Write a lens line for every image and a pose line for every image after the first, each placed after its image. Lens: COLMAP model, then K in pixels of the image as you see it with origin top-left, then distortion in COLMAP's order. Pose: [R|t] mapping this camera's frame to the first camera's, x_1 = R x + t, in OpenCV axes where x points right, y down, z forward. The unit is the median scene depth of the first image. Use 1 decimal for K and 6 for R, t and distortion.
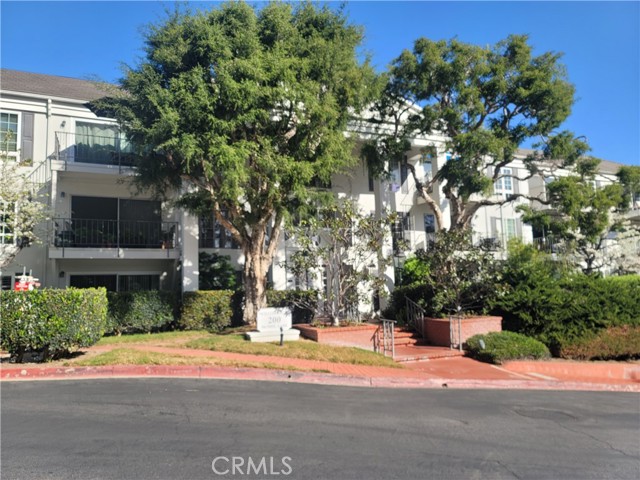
lens RADIAL K [[464.4, 0, 320.0], [0, 464.4, 240.0], [0, 0, 1]] dist [0.058378, -0.000672]
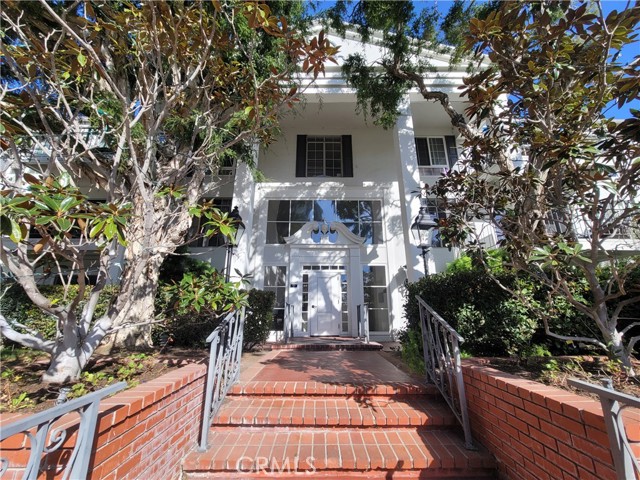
lens RADIAL K [[263.2, 0, 320.0], [0, 263.2, 240.0], [0, 0, 1]] dist [-0.001377, -0.000143]
pose [[0.917476, -0.078077, -0.390053, 0.192059], [0.013109, 0.985951, -0.166522, 0.106515], [0.397575, 0.147667, 0.905610, 0.733953]]
